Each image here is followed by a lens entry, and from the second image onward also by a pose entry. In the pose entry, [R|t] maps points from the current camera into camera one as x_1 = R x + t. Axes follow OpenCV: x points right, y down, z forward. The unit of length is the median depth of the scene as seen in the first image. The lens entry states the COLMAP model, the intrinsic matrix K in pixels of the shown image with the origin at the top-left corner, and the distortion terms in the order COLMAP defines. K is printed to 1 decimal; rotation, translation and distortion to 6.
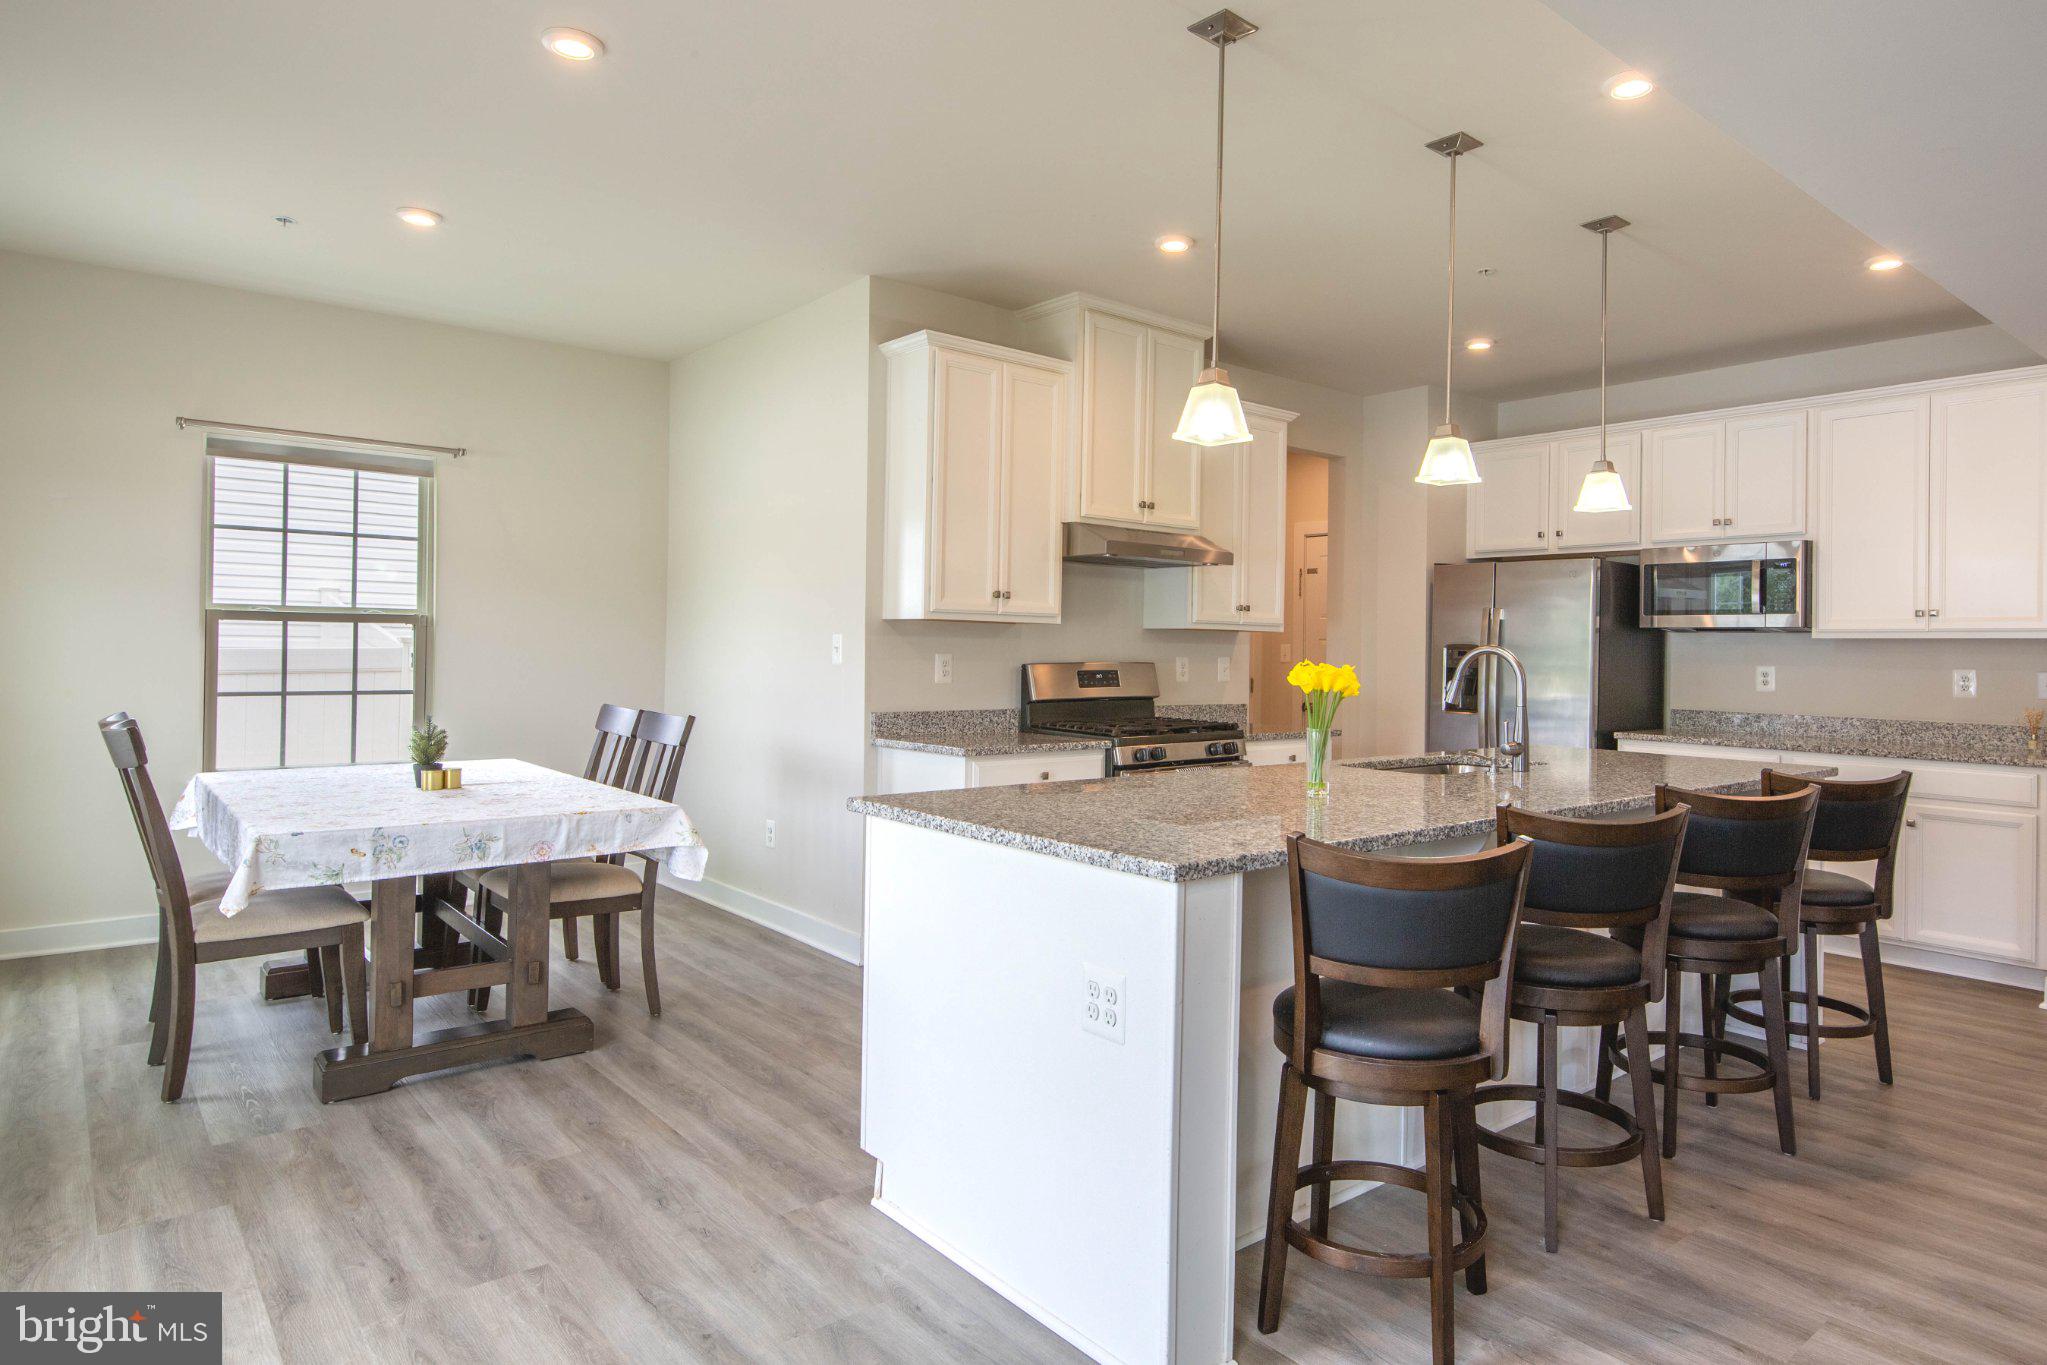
lens RADIAL K [[1191.6, 0, 1101.1], [0, 1191.6, 650.2], [0, 0, 1]] dist [0.006081, 0.000121]
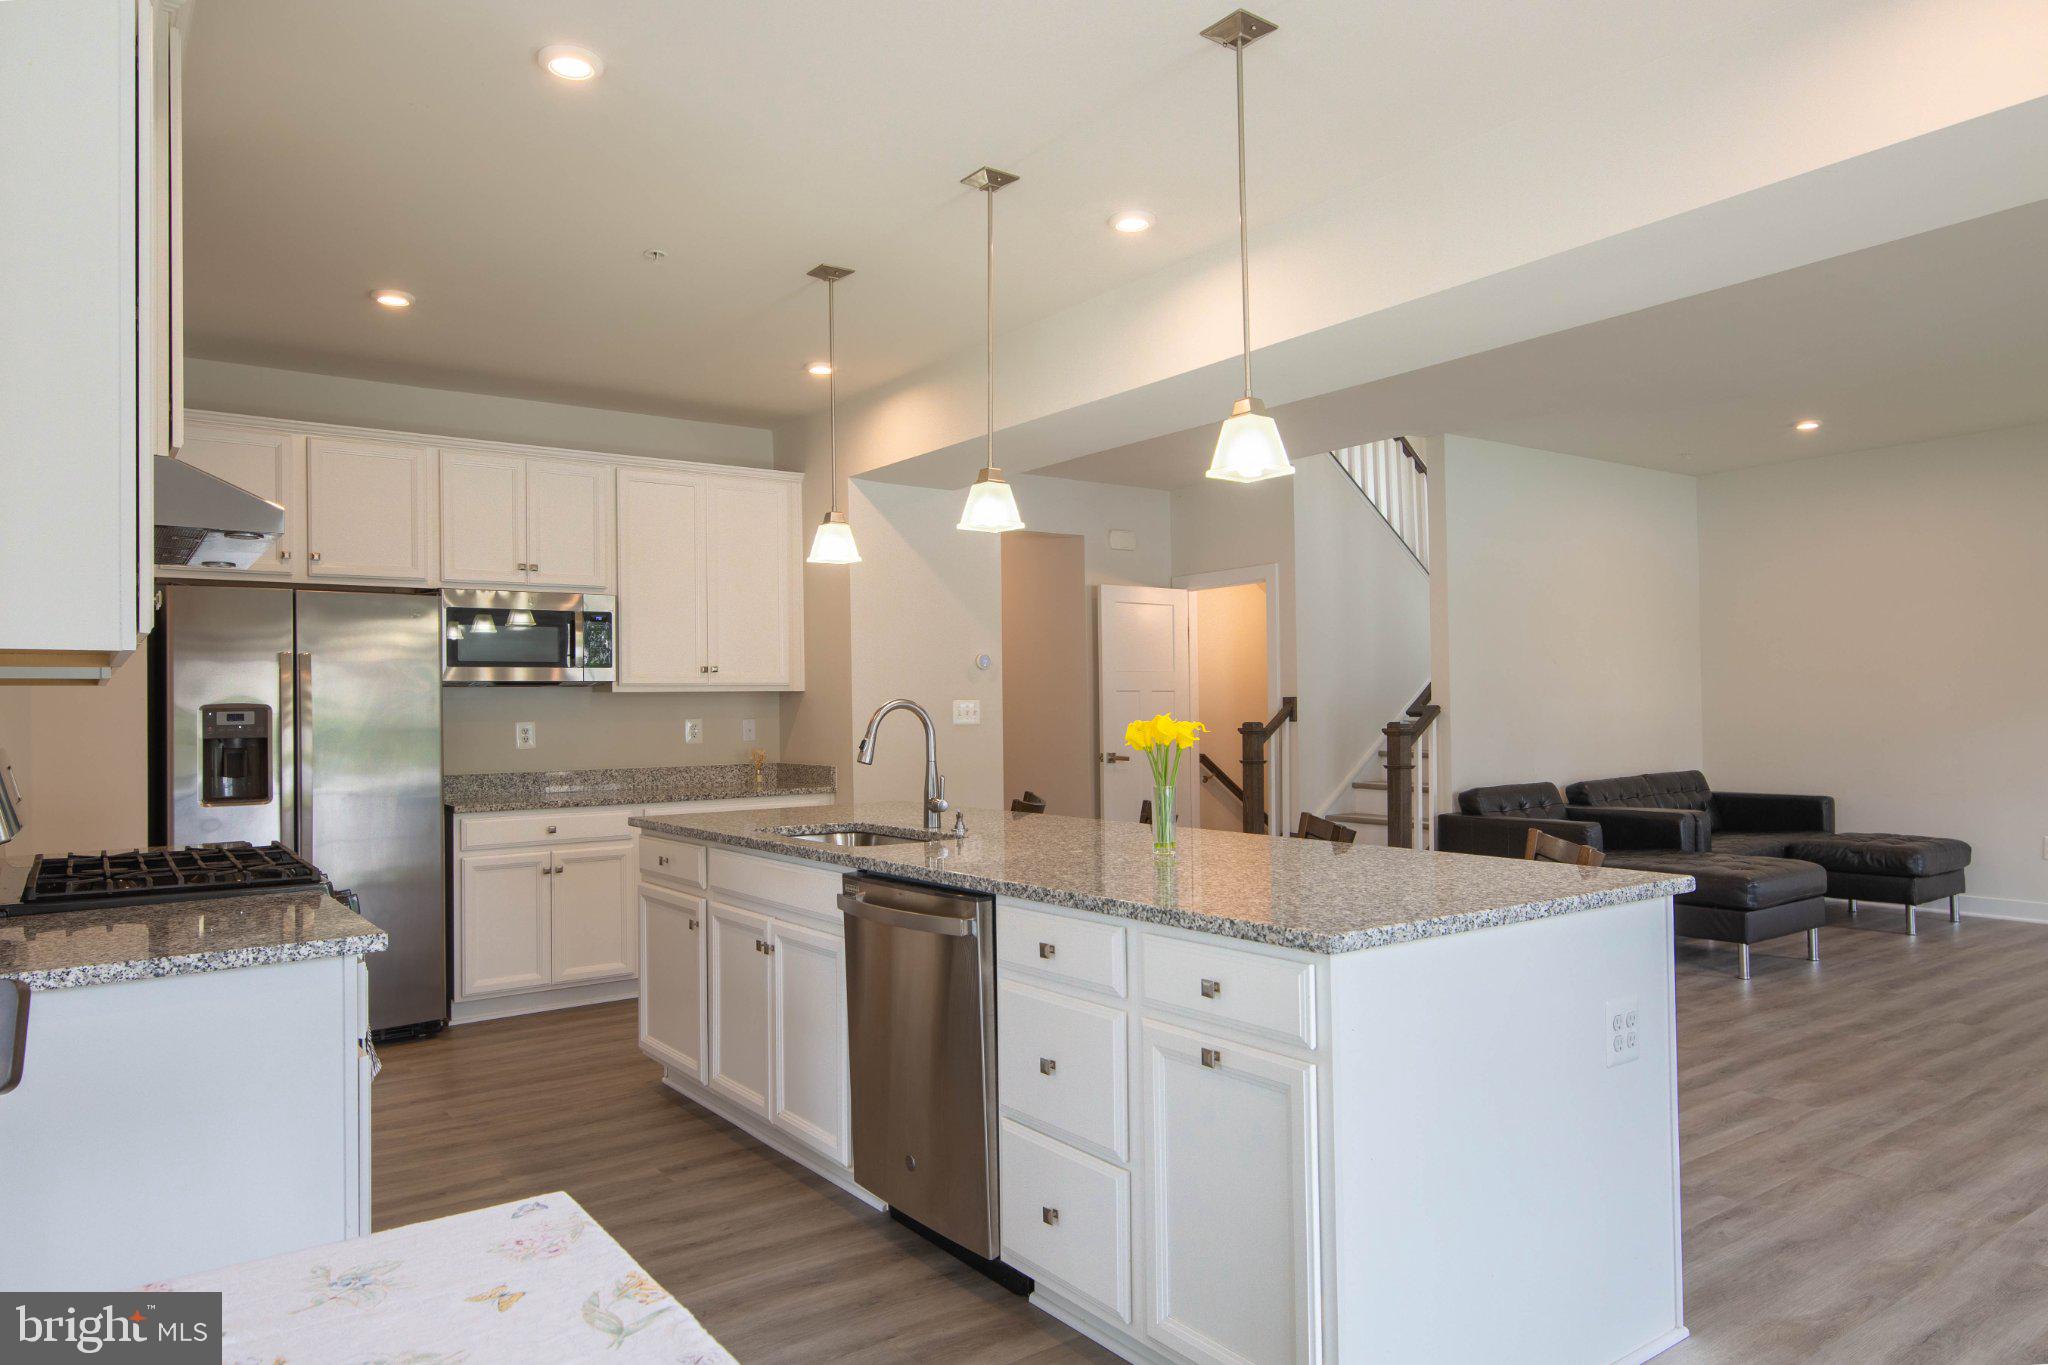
lens RADIAL K [[1301.1, 0, 1024.0], [0, 1301.1, 682.5], [0, 0, 1]] dist [0.023323, -0.002190]
pose [[0.089577, 0.003800, 0.995973, -0.497614], [0.014735, 0.999878, -0.005140, -0.007857], [-0.995871, 0.015136, 0.089510, 0.581010]]
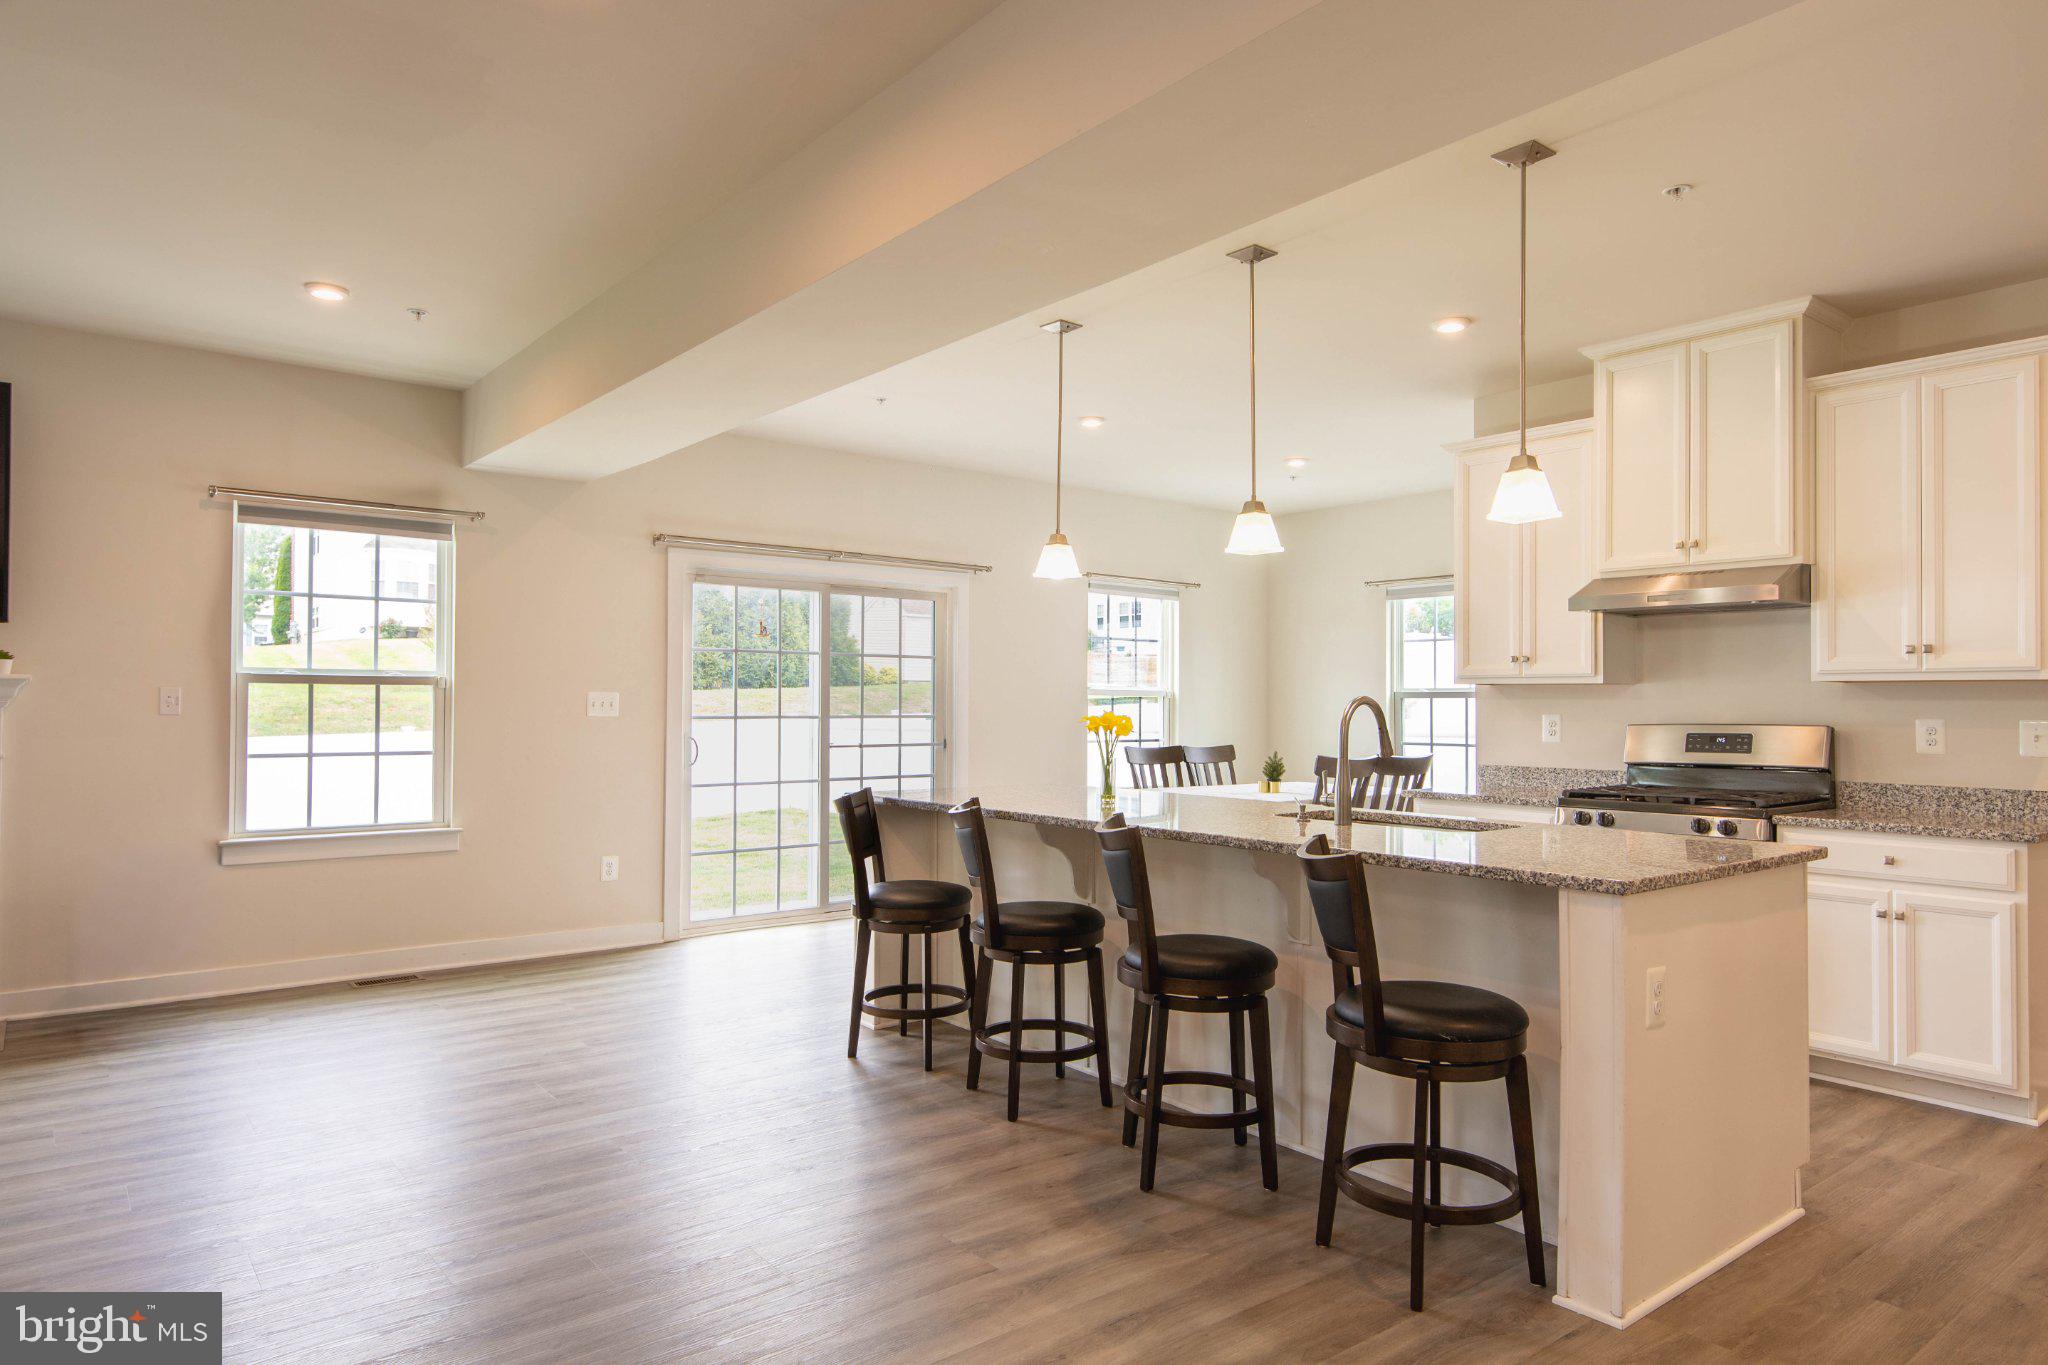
lens RADIAL K [[1236.3, 0, 1024.0], [0, 1236.3, 682.5], [0, 0, 1]] dist [0.001093, -0.001018]
pose [[-0.045113, -0.034532, -0.998385, 0.962454], [-0.007031, 0.999389, -0.034249, 0.014805], [0.998957, 0.005475, -0.045328, 0.550411]]
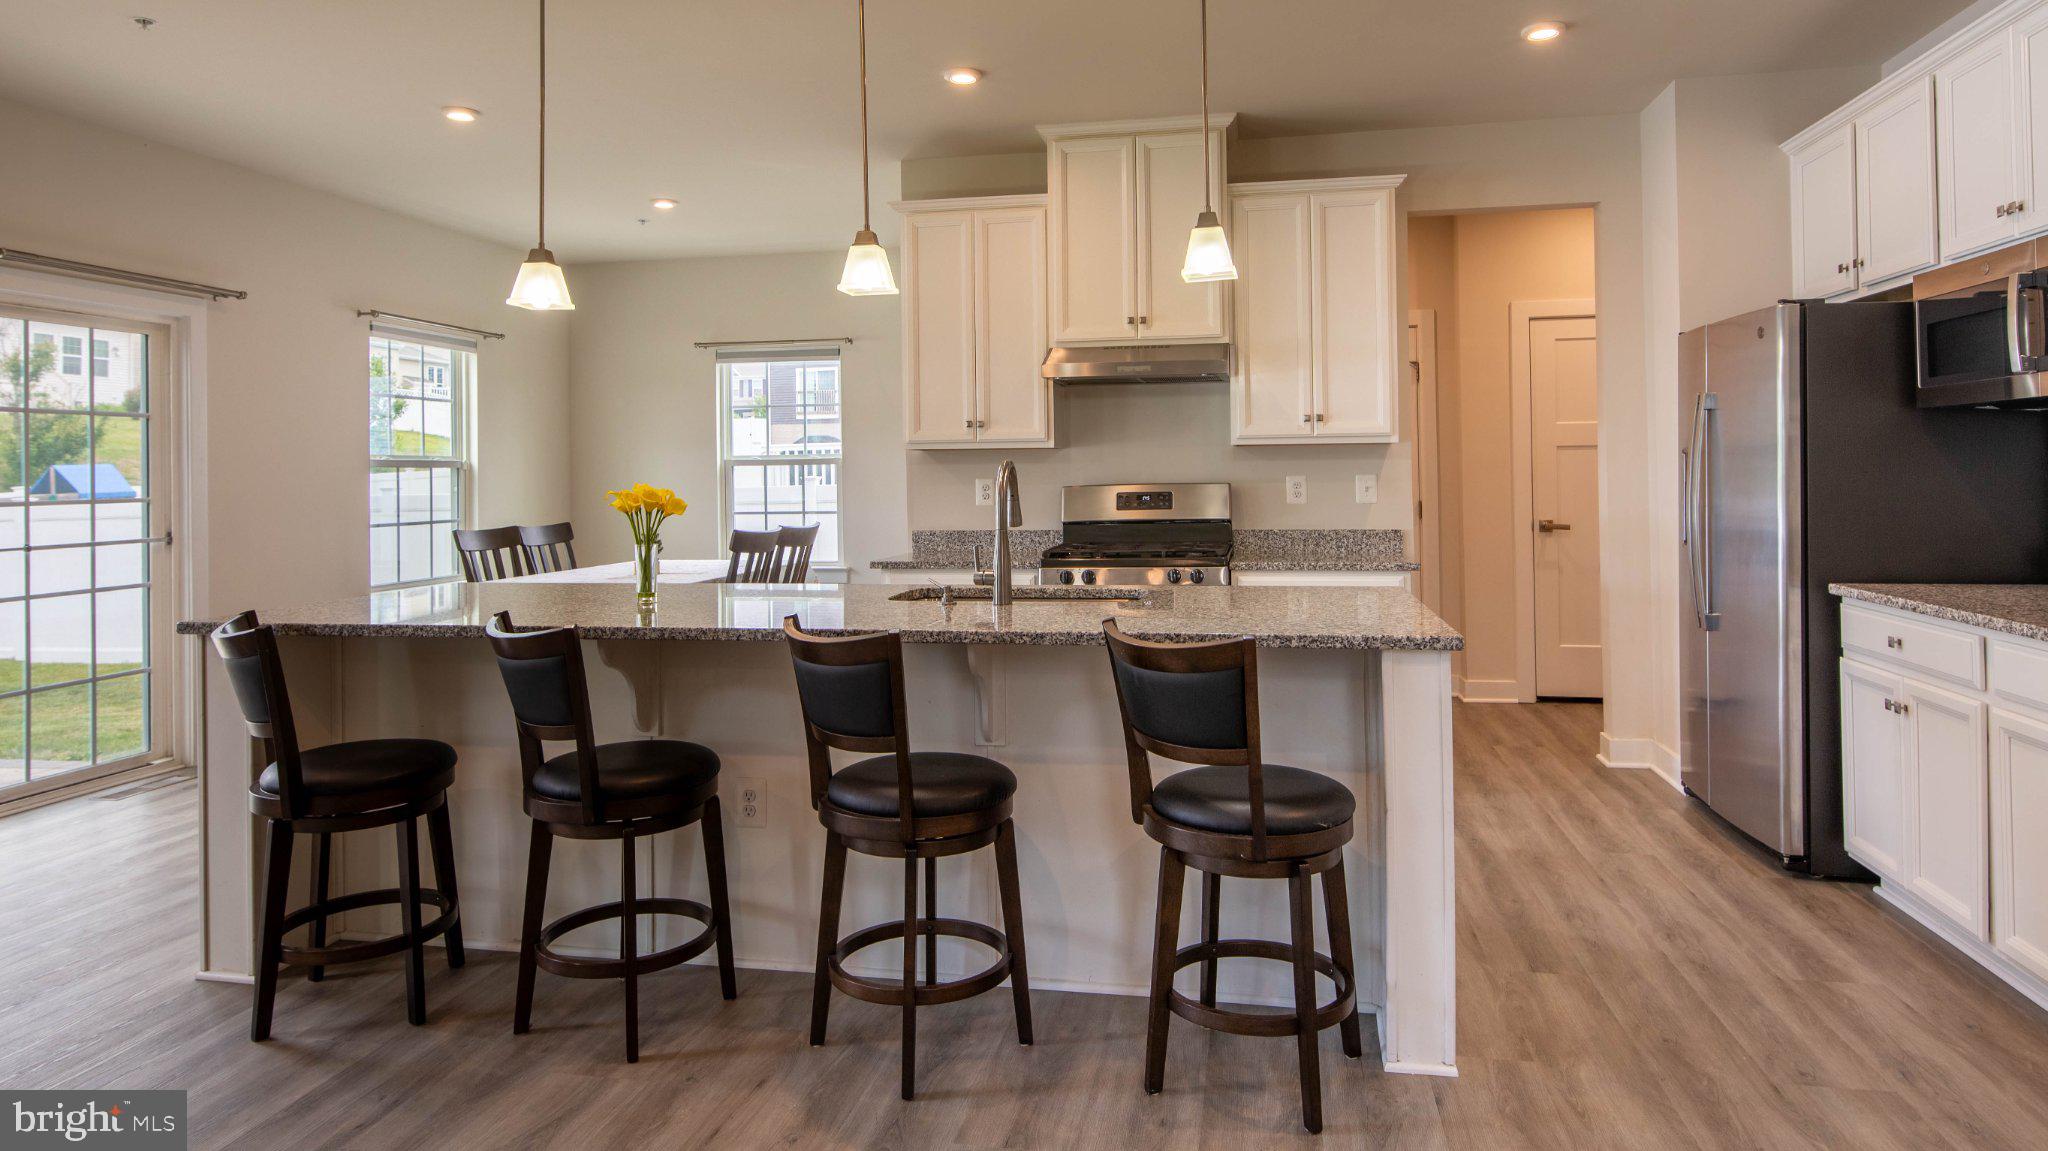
lens RADIAL K [[1171.7, 0, 1045.2], [0, 1171.7, 476.1], [0, 0, 1]] dist [0.001873, 0.001812]
pose [[0.621802, -0.021938, -0.782867, 0.728748], [0.022872, 0.999690, -0.009847, 0.011691], [0.782841, -0.011783, 0.622111, 0.347654]]
